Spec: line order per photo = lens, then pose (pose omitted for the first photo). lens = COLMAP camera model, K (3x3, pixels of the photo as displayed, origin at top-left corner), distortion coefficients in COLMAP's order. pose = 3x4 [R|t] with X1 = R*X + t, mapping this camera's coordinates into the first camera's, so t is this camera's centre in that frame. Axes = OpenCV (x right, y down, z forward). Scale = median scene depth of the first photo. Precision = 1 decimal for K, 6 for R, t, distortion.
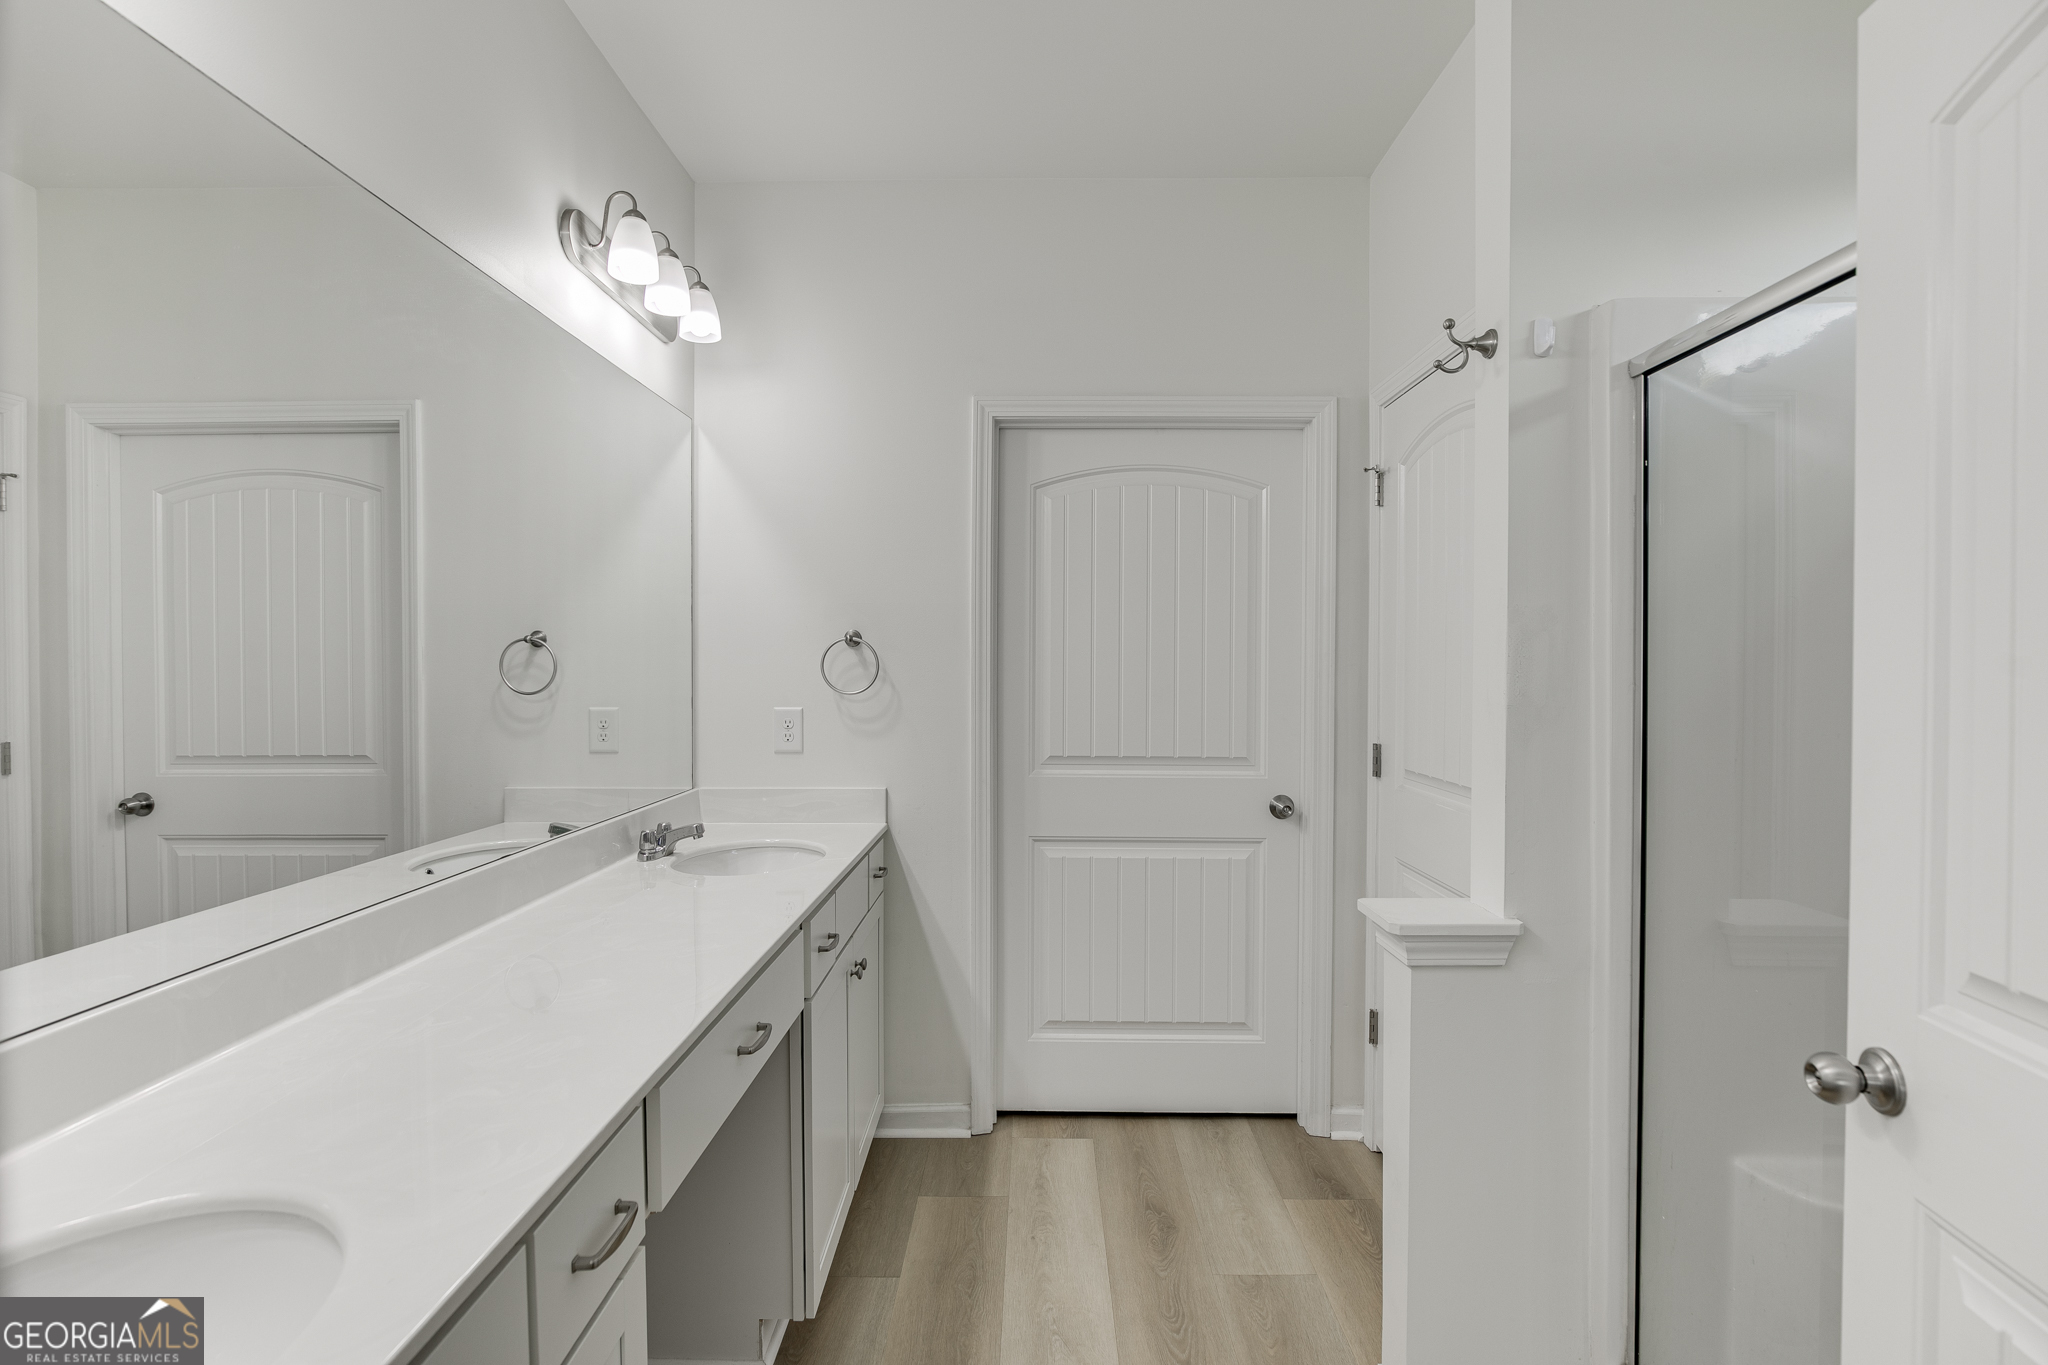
lens RADIAL K [[1043.7, 0, 1024.0], [0, 1043.7, 682.5], [0, 0, 1]] dist [-0.000639, -0.000217]
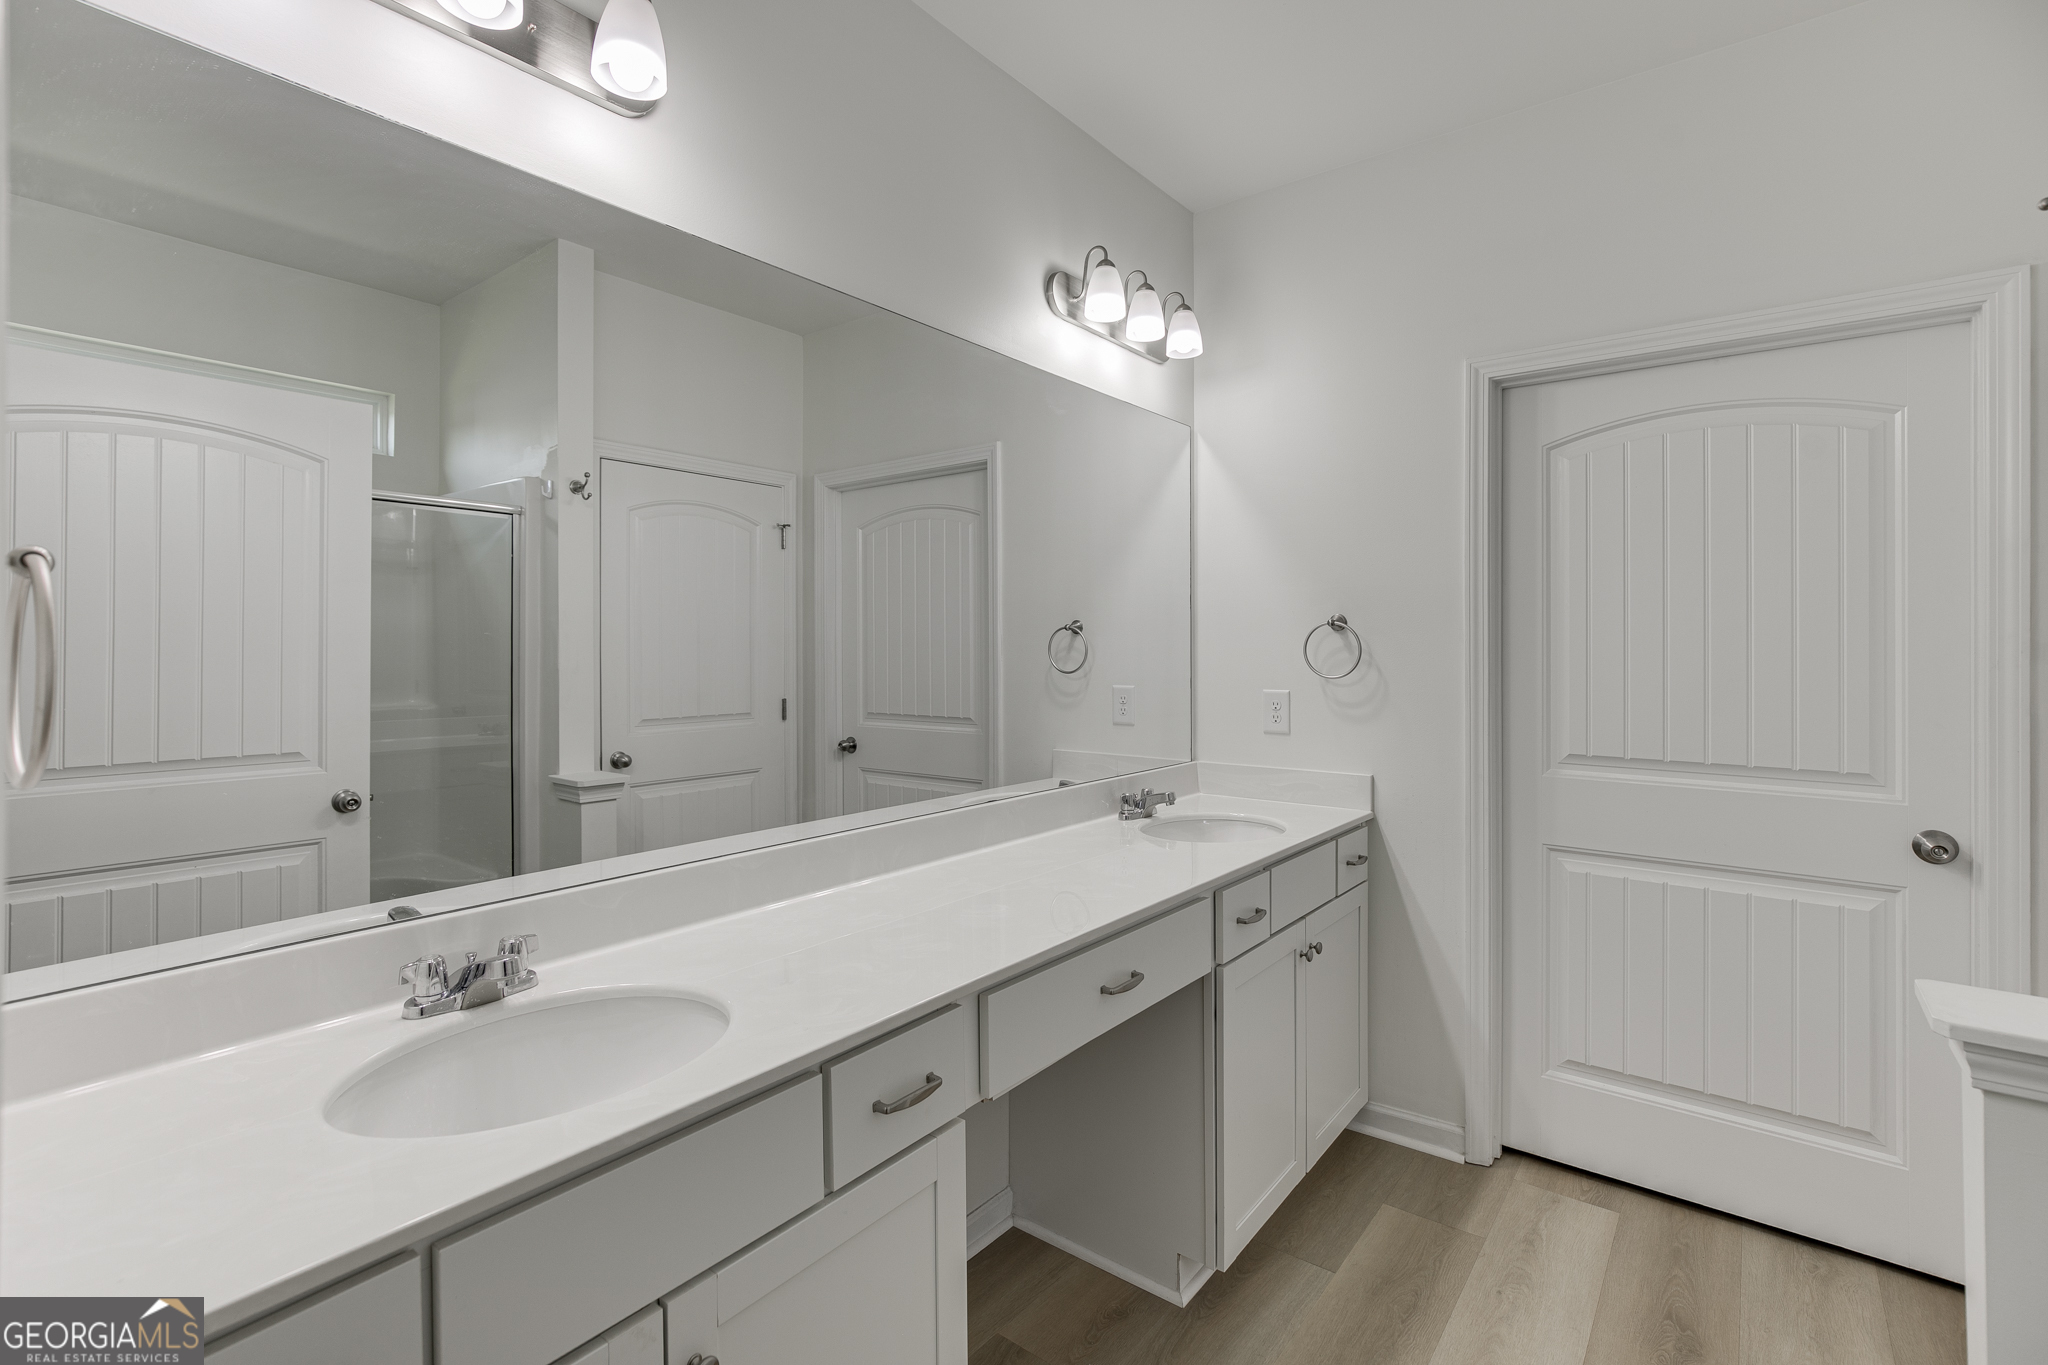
lens RADIAL K [[997.0, 0, 966.5], [0, 997.0, 650.1], [0, 0, 1]] dist [-0.000262, 0.005179]
pose [[0.771503, 0.002236, -0.636222, 0.170635], [-0.012313, 0.999859, -0.011418, -0.000717], [0.636106, 0.016643, 0.771422, 0.036937]]
